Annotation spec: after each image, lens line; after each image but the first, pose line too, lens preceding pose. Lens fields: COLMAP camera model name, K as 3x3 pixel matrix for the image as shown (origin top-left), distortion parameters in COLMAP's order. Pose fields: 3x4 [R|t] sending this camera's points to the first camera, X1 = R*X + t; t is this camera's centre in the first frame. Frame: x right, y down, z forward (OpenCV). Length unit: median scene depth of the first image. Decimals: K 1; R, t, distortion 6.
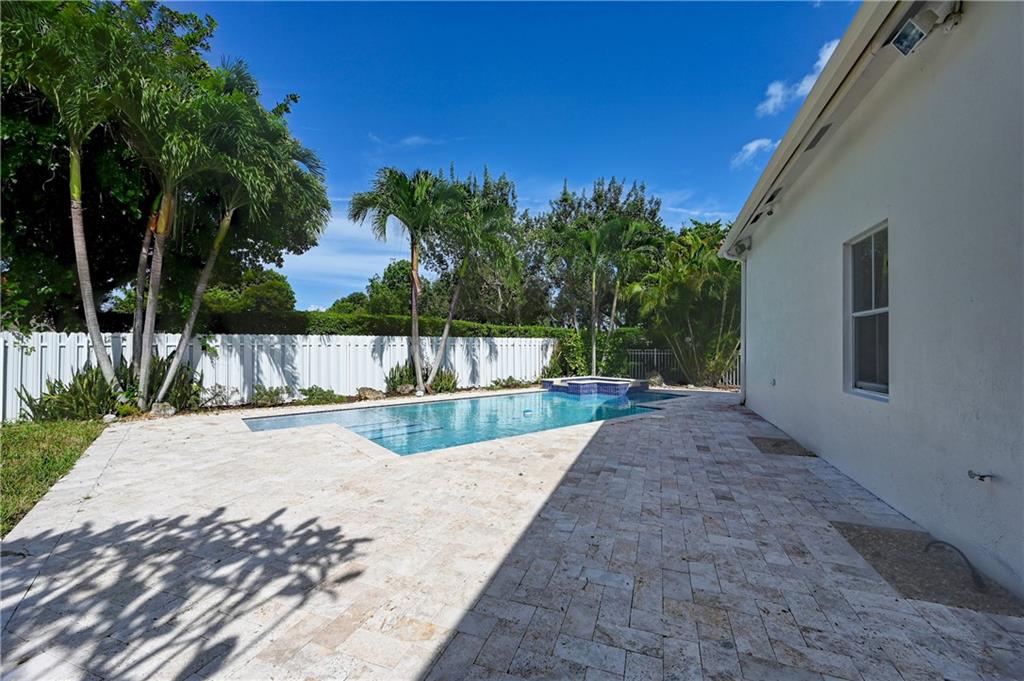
lens RADIAL K [[403.7, 0, 511.4], [0, 403.7, 339.6], [0, 0, 1]] dist [0.000472, 0.000130]
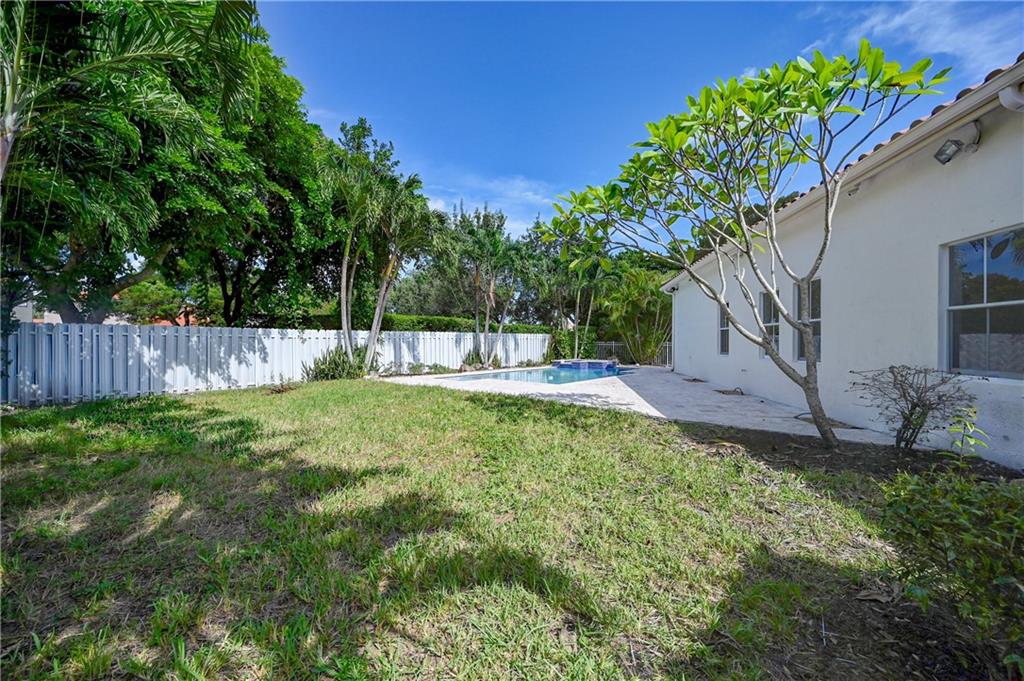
lens RADIAL K [[403.7, 0, 512.1], [0, 403.7, 343.2], [0, 0, 1]] dist [0.000472, 0.000130]
pose [[0.979026, 0.002028, 0.203724, -0.380458], [-0.006693, 0.999731, 0.022211, -0.002505], [-0.203624, -0.023108, 0.978776, -0.483271]]
